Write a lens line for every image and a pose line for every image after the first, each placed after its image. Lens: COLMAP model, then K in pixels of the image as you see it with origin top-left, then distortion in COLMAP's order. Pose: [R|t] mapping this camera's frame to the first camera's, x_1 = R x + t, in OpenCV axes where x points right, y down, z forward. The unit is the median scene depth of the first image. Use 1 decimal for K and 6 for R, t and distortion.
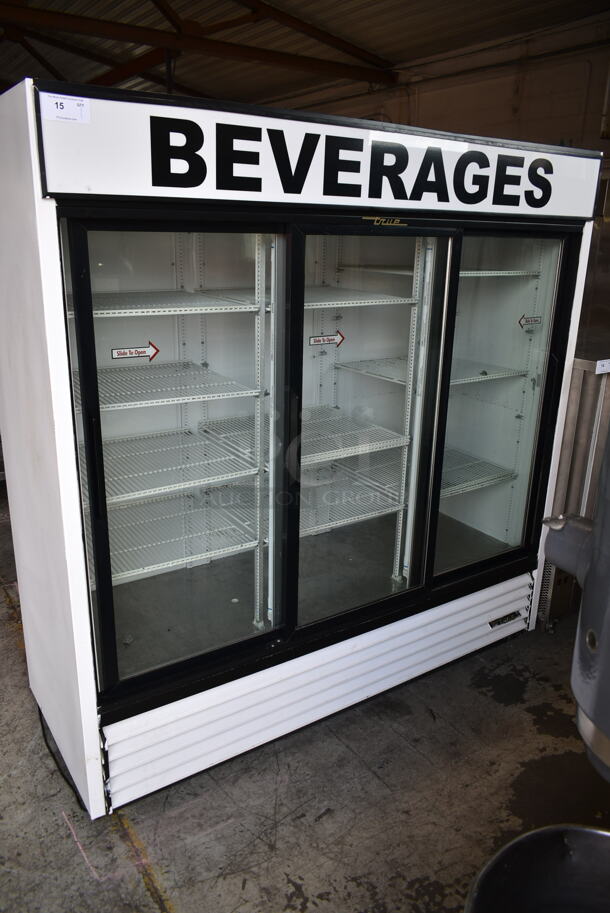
lens RADIAL K [[699.3, 0, 301.8], [0, 699.3, 453.0], [0, 0, 1]] dist [-0.018550, 0.008321]
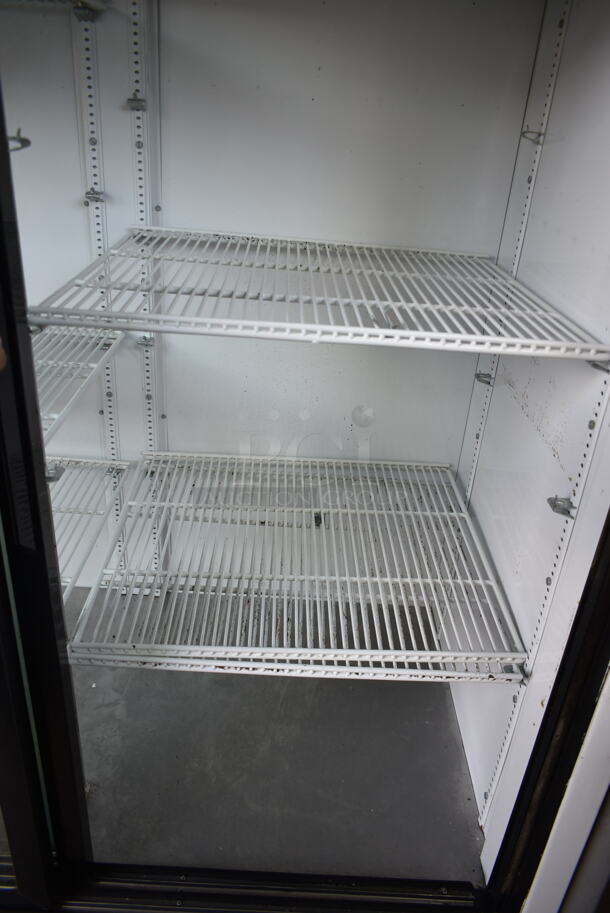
lens RADIAL K [[698.7, 0, 310.0], [0, 698.7, 456.4], [0, 0, 1]] dist [-0.014035, 0.004845]
pose [[0.832358, 0.282982, -0.476552, 0.392179], [-0.222849, 0.958143, 0.179722, -0.109182], [0.507463, -0.043393, 0.860580, 0.780911]]
